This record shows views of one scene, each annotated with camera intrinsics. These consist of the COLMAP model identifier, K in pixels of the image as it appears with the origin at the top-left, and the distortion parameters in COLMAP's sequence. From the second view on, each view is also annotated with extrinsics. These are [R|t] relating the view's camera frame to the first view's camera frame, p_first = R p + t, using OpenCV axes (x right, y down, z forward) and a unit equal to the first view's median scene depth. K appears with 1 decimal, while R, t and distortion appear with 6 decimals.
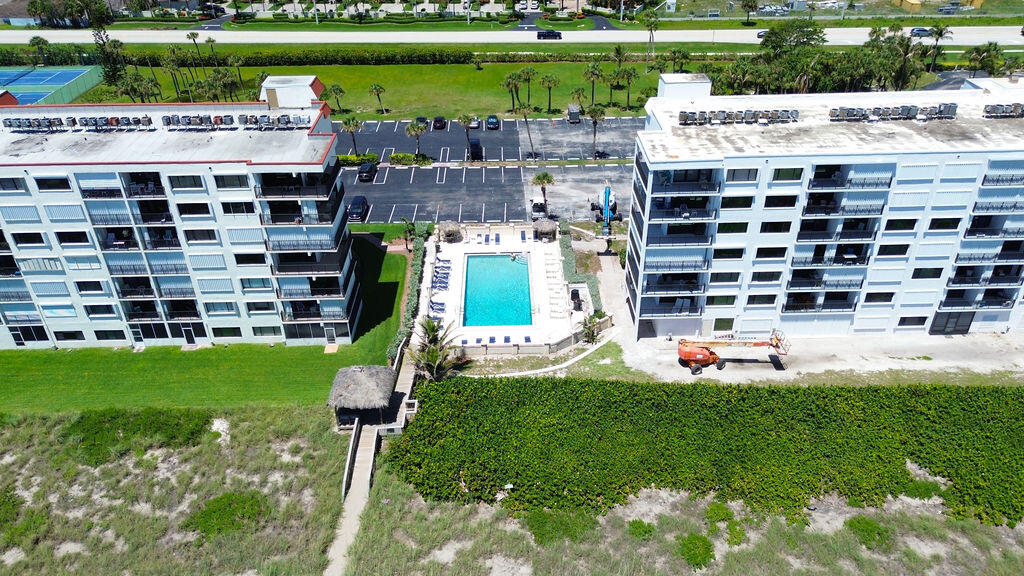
lens RADIAL K [[728.2, 0, 513.9], [0, 728.2, 284.8], [0, 0, 1]] dist [0.064940, -0.063016]
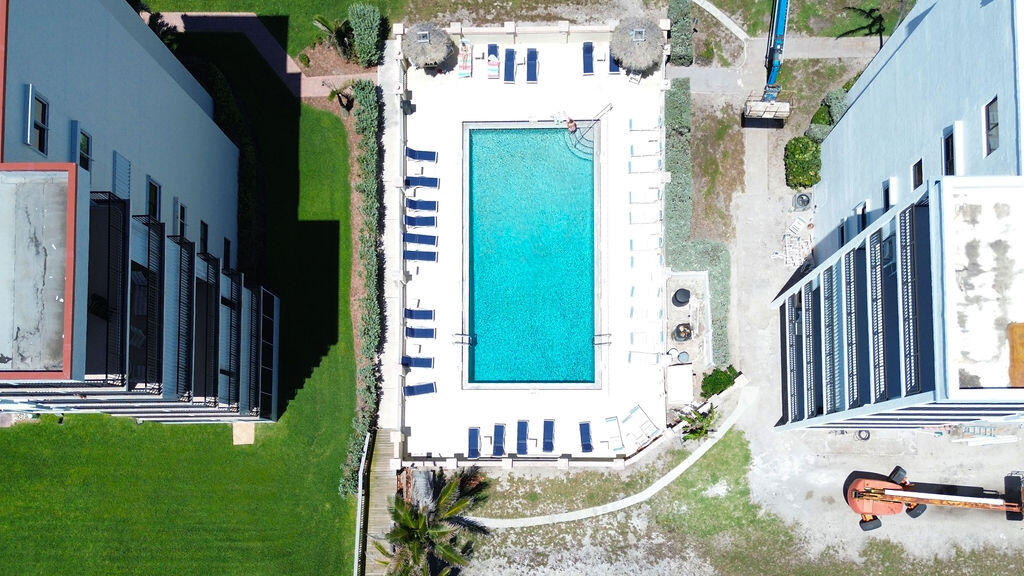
lens RADIAL K [[728.2, 0, 513.9], [0, 728.2, 284.8], [0, 0, 1]] dist [0.064940, -0.063016]
pose [[0.999712, 0.020165, -0.012995, -0.032469], [-0.001086, 0.579196, 0.815187, -0.467280], [0.023965, -0.814939, 0.579052, 0.789758]]
